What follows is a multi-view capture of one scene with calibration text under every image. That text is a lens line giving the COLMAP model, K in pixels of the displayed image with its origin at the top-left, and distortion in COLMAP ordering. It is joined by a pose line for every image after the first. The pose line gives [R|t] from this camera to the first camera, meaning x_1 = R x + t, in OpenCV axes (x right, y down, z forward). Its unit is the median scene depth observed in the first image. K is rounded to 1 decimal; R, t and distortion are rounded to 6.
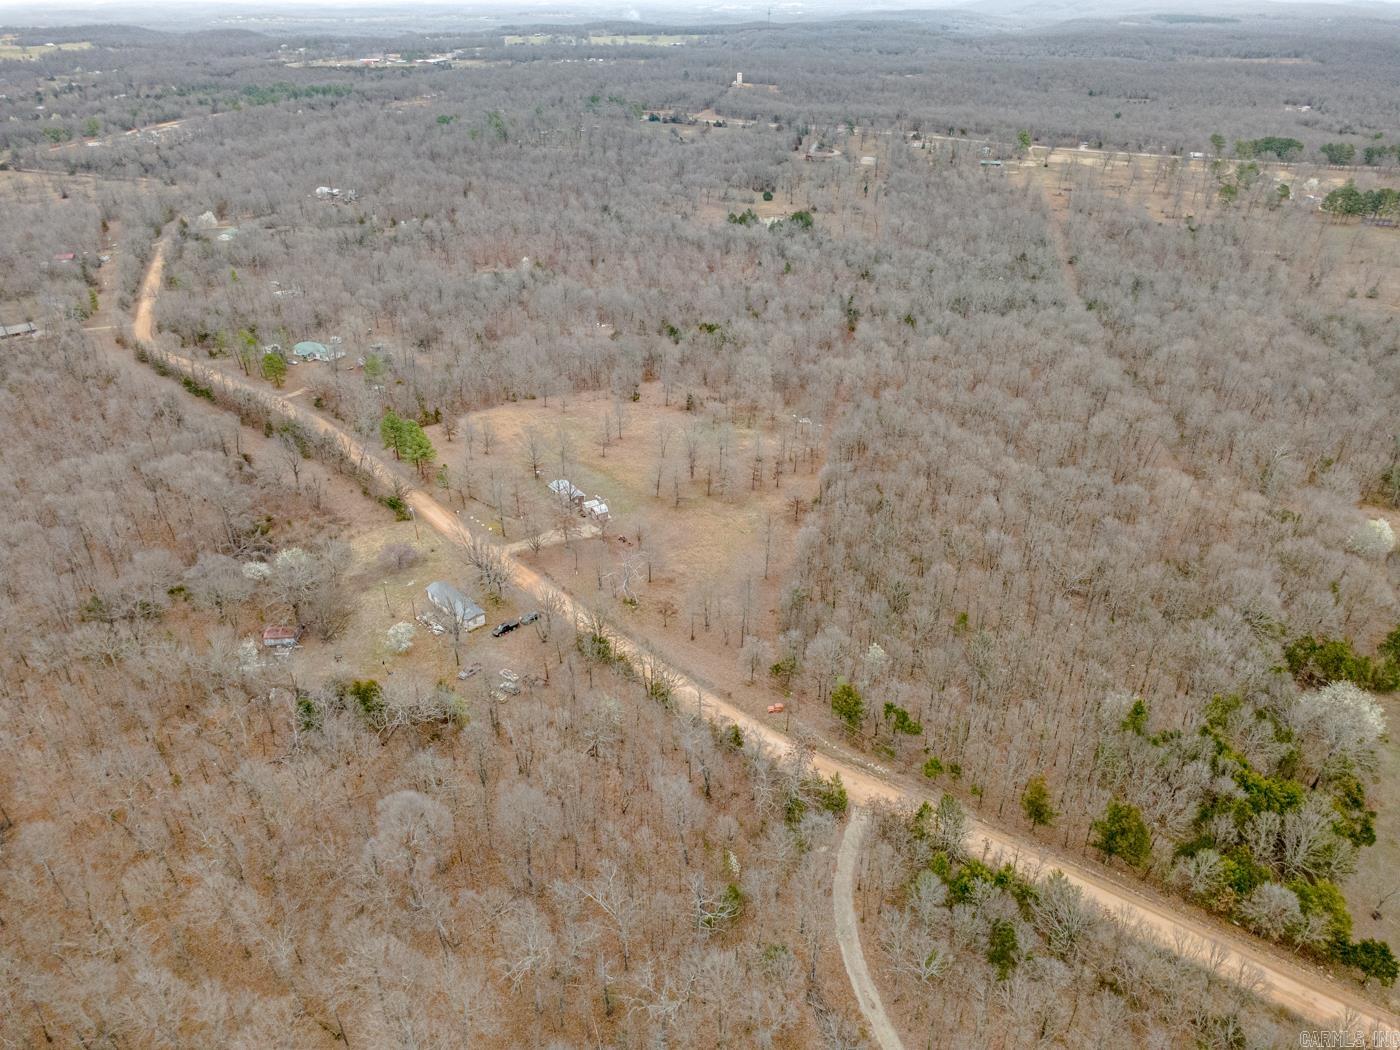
lens RADIAL K [[1005.8, 0, 700.0], [0, 1005.8, 525.0], [0, 0, 1]] dist [0.021737, -0.000348]
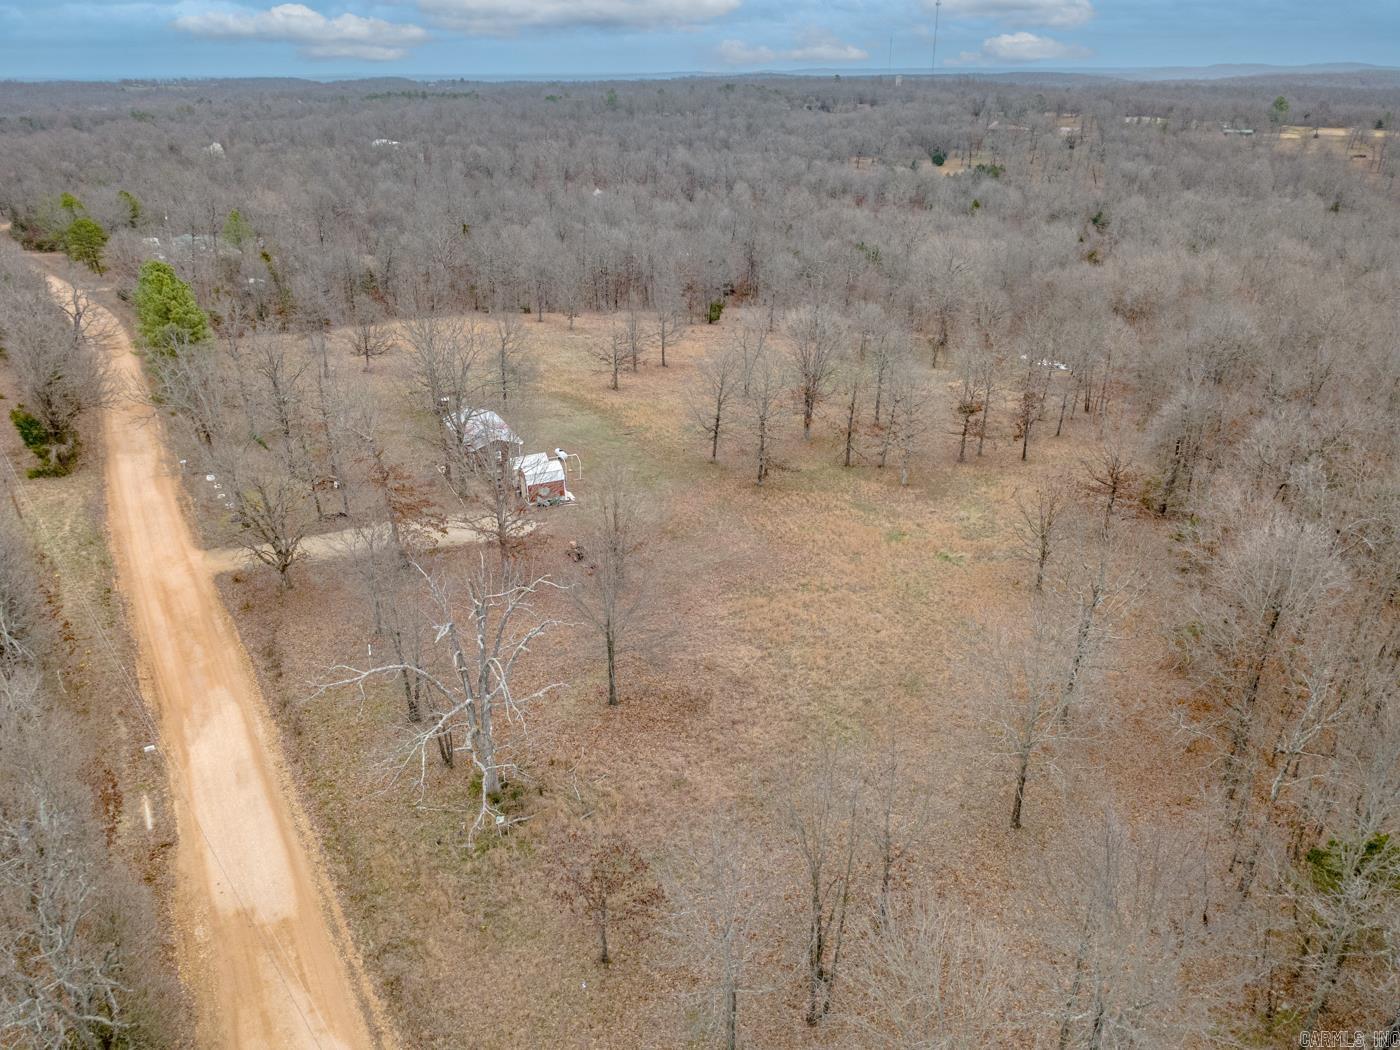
lens RADIAL K [[1005.8, 0, 700.0], [0, 1005.8, 525.0], [0, 0, 1]] dist [0.021737, -0.000348]
pose [[0.990375, 0.052199, -0.128192, 0.002682], [-0.060635, 0.996182, -0.062812, 0.016679], [0.124423, 0.069980, 0.989758, 0.490709]]
